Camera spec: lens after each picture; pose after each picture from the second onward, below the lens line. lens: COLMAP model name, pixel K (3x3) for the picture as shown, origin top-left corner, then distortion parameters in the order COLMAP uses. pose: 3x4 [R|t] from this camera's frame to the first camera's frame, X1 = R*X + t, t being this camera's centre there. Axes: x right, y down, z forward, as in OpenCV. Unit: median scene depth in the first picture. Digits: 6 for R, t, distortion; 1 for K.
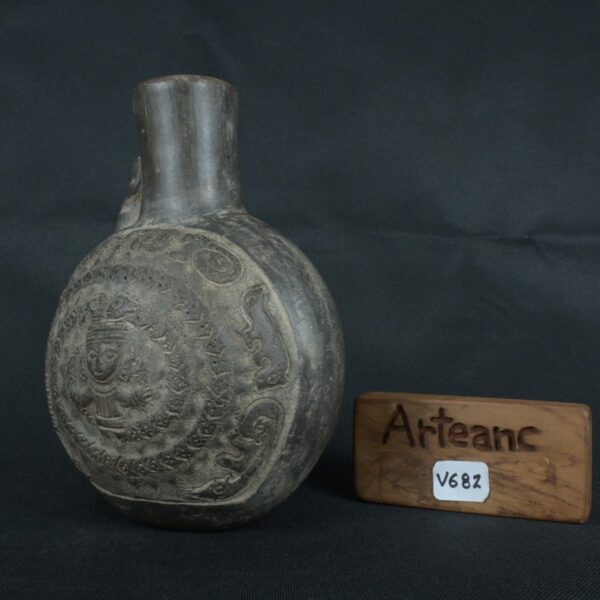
lens RADIAL K [[761.4, 0, 298.6], [0, 761.4, 298.2], [0, 0, 1]] dist [-0.000491, 0.000000]
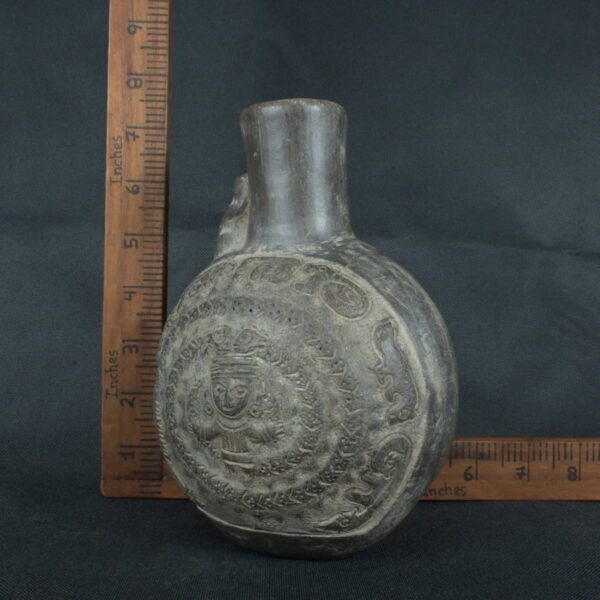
lens RADIAL K [[761.4, 0, 300.3], [0, 761.4, 297.8], [0, 0, 1]] dist [-0.000491, 0.000000]
pose [[0.999429, 0.003392, 0.033611, -0.194771], [-0.004730, 0.999197, 0.039794, -0.081749], [-0.033449, -0.039930, 0.998642, 0.015341]]
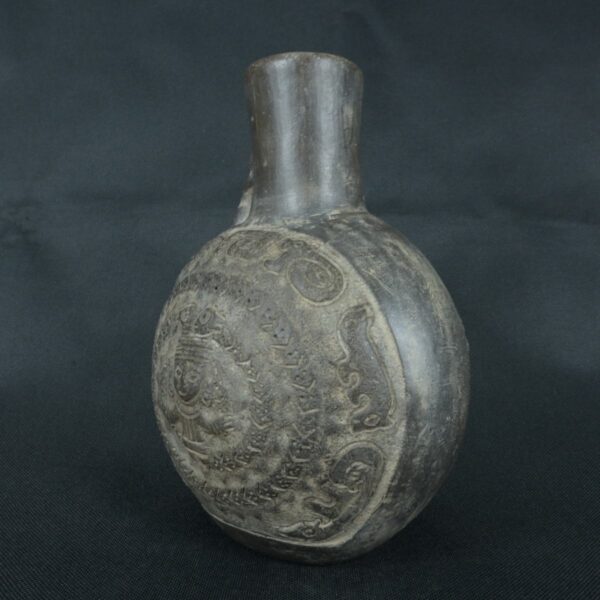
lens RADIAL K [[614.8, 0, 302.3], [0, 614.8, 297.4], [0, 0, 1]] dist [0.002585, 0.000000]
pose [[0.963469, 0.054466, -0.262224, 0.059870], [-0.033036, 0.995795, 0.085451, -0.080016], [0.265775, -0.073666, 0.961216, 0.326399]]
